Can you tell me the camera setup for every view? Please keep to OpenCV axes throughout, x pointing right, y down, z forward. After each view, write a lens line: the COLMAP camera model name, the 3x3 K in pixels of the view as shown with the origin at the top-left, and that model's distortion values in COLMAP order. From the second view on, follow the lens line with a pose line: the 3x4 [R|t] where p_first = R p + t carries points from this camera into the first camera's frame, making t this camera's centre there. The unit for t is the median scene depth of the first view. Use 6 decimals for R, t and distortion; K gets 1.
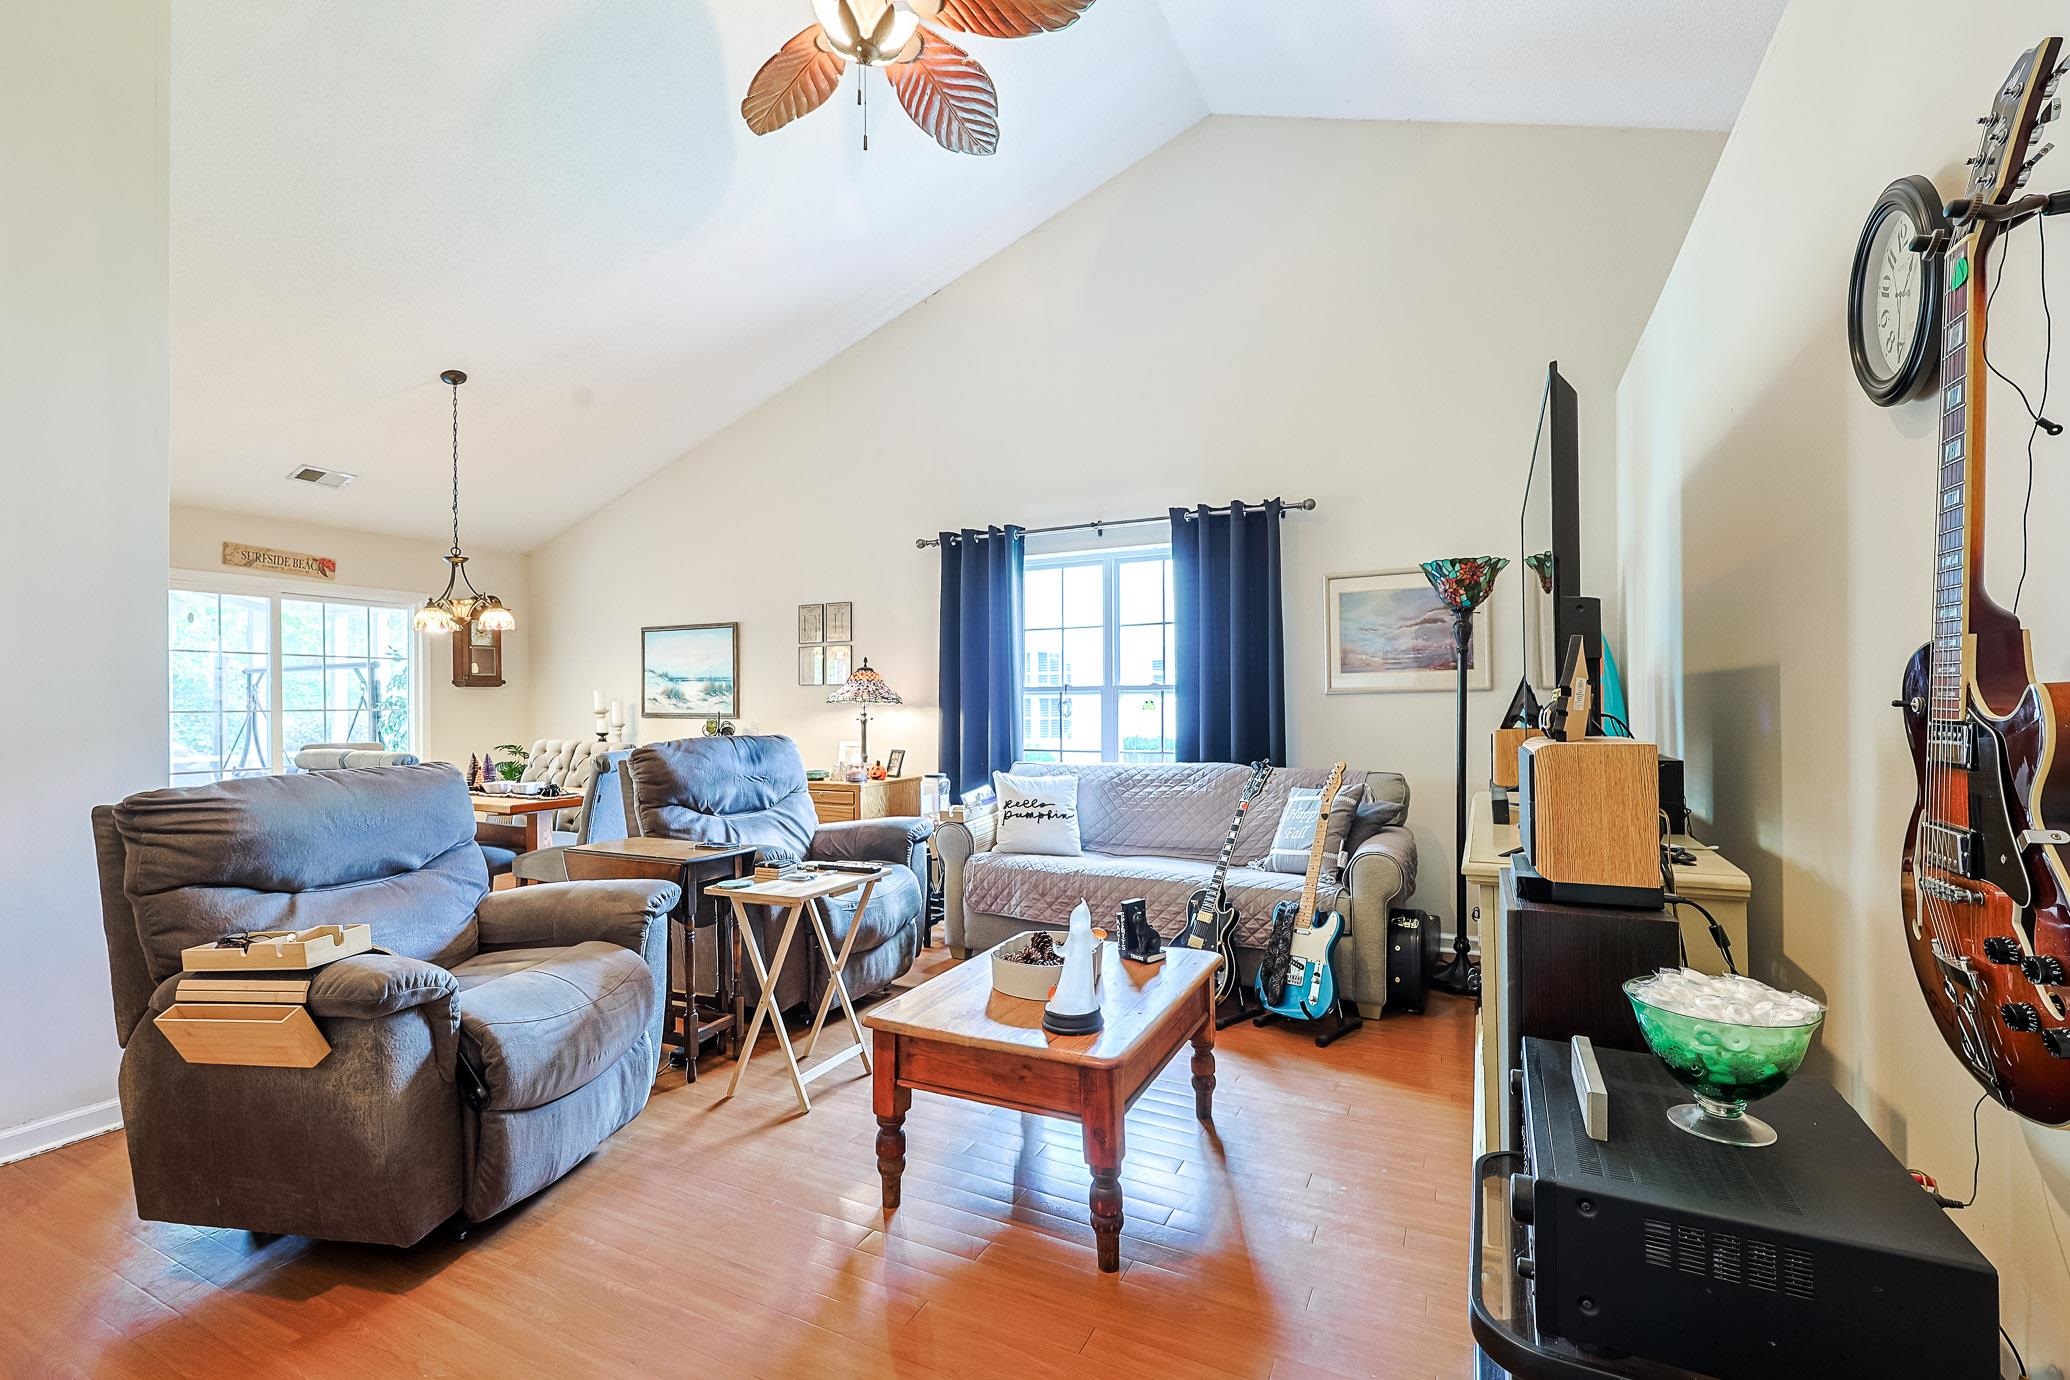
lens RADIAL K [[902.0, 0, 1038.7], [0, 902.0, 704.9], [0, 0, 1]] dist [-0.002126, 0.000162]
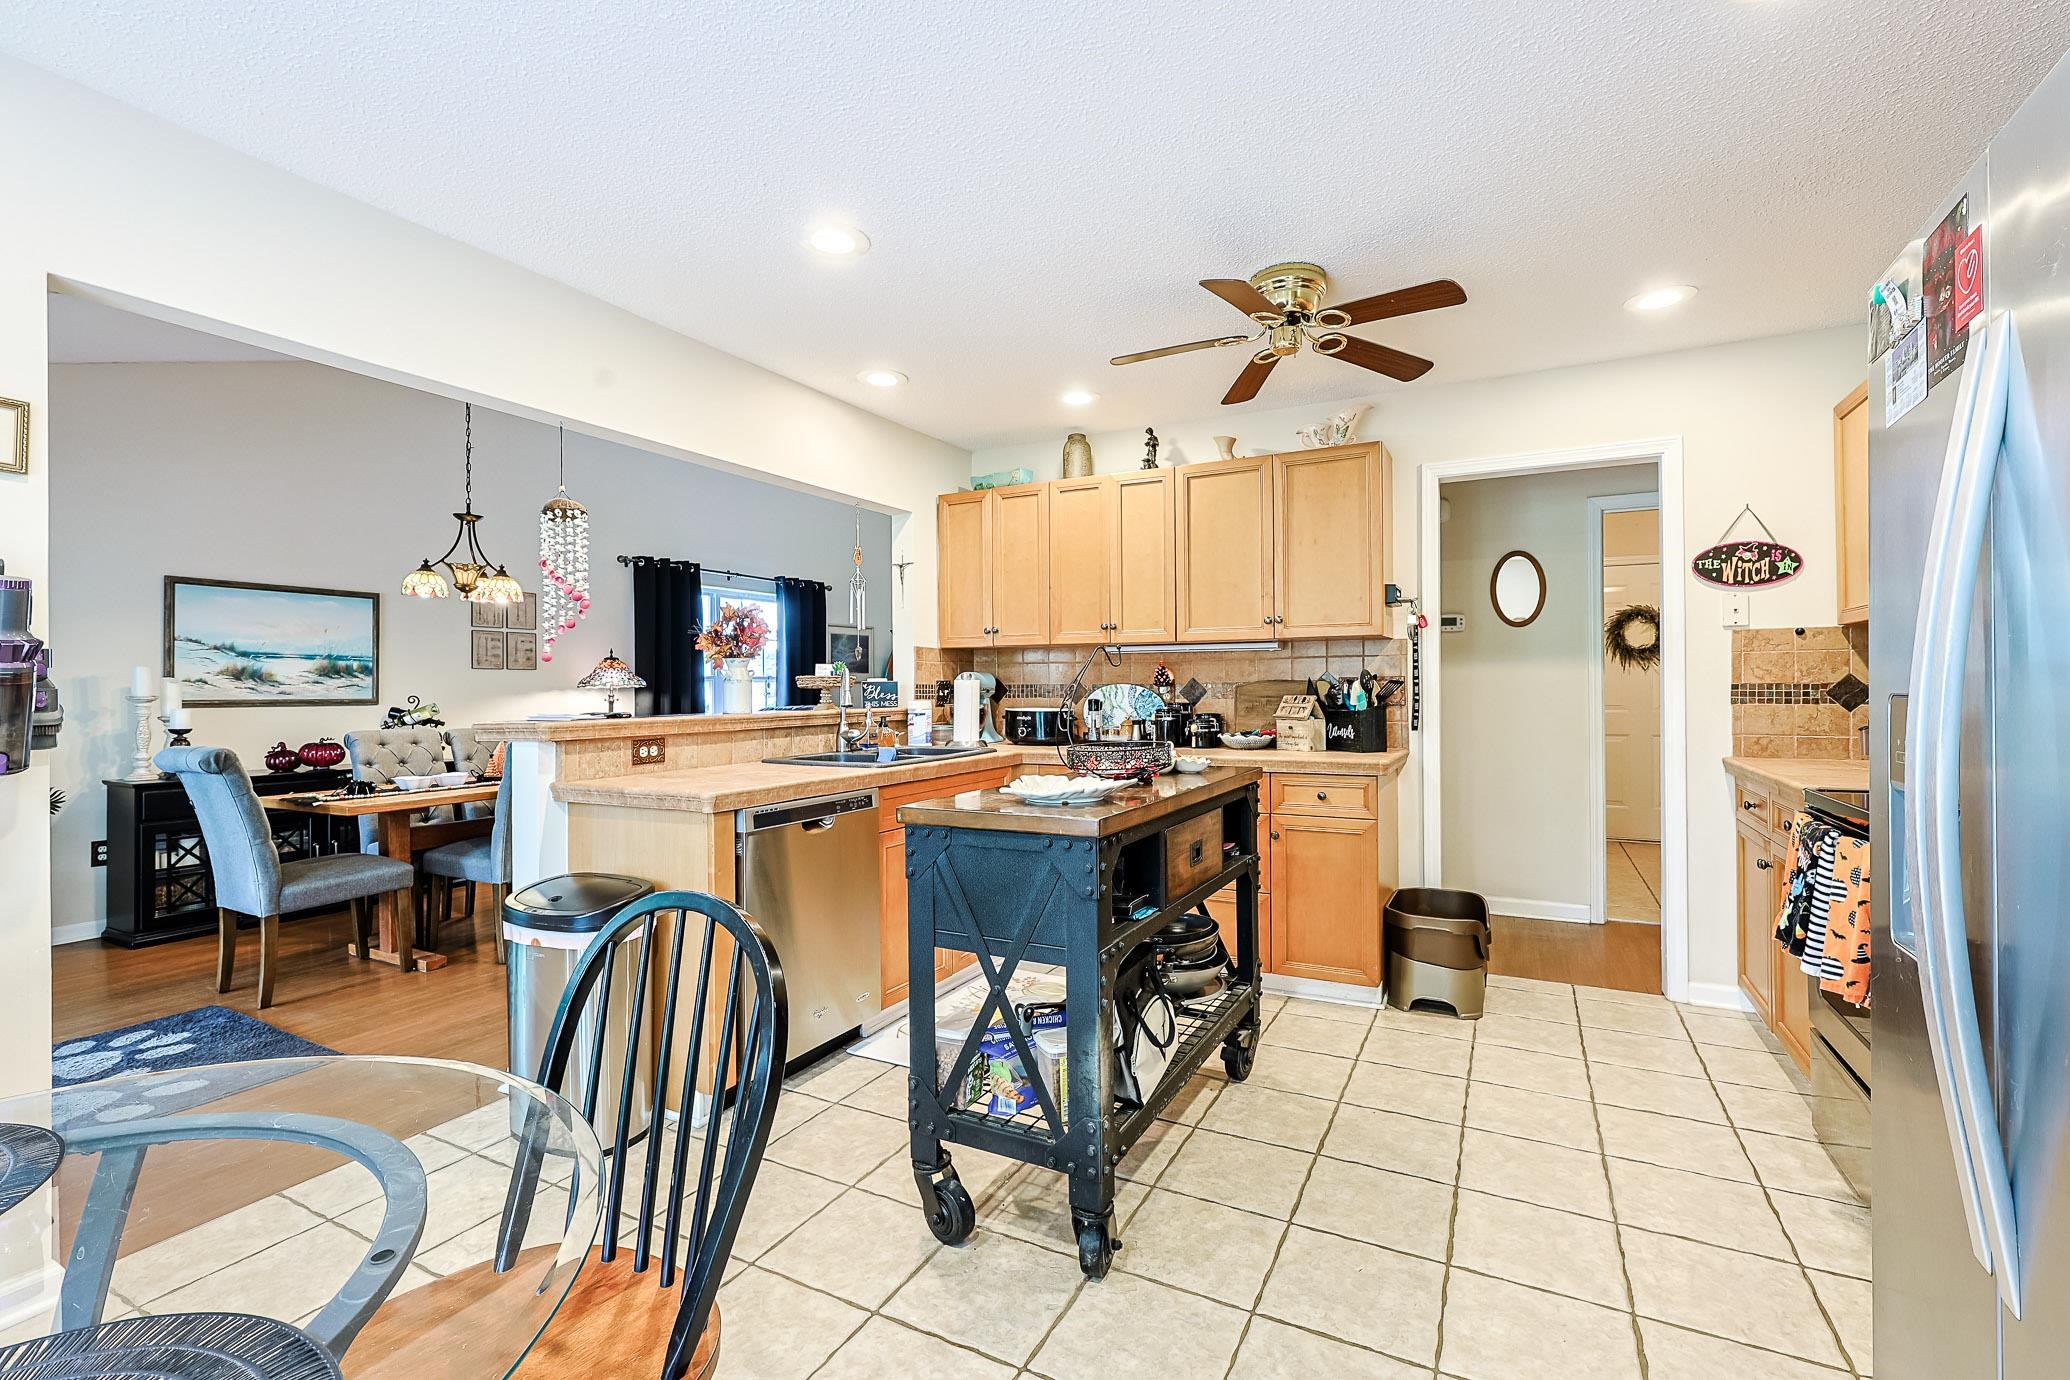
lens RADIAL K [[902.0, 0, 1055.1], [0, 902.0, 690.2], [0, 0, 1]] dist [-0.002126, 0.000162]
pose [[0.019323, 0.001357, 0.999812, -1.161676], [0.005500, 0.999984, -0.001464, 0.006149], [-0.999798, 0.005528, 0.019316, 0.325953]]
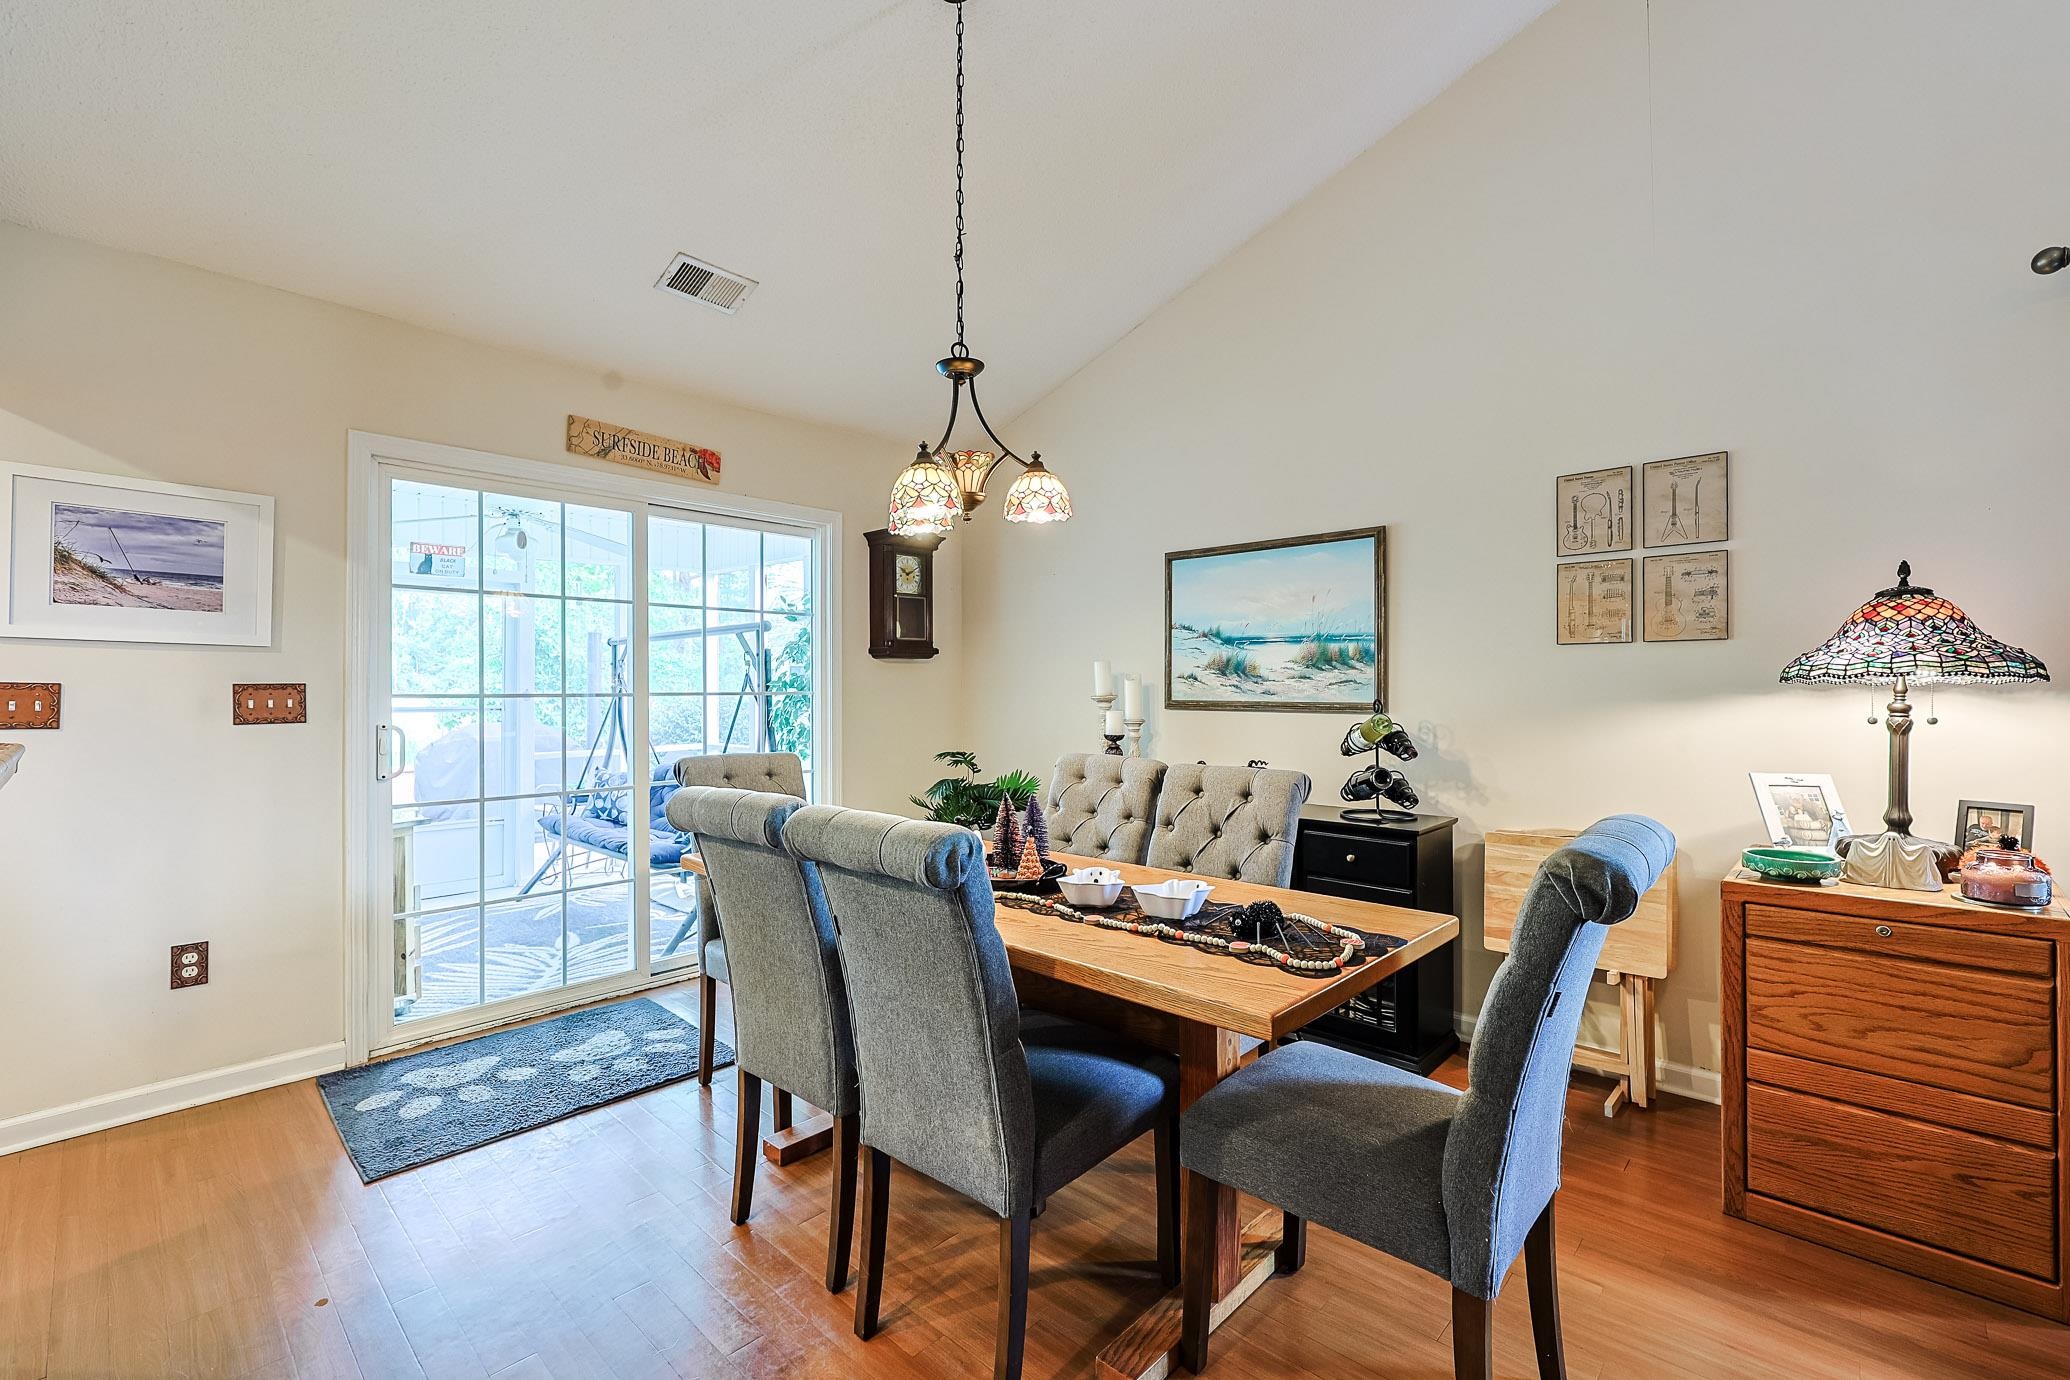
lens RADIAL K [[902.0, 0, 1039.5], [0, 902.0, 687.4], [0, 0, 1]] dist [-0.002126, 0.000162]
pose [[0.957263, 0.002431, -0.289208, -0.366034], [-0.003940, 0.999981, -0.004635, 0.003594], [0.289192, 0.005576, 0.957255, 0.440282]]
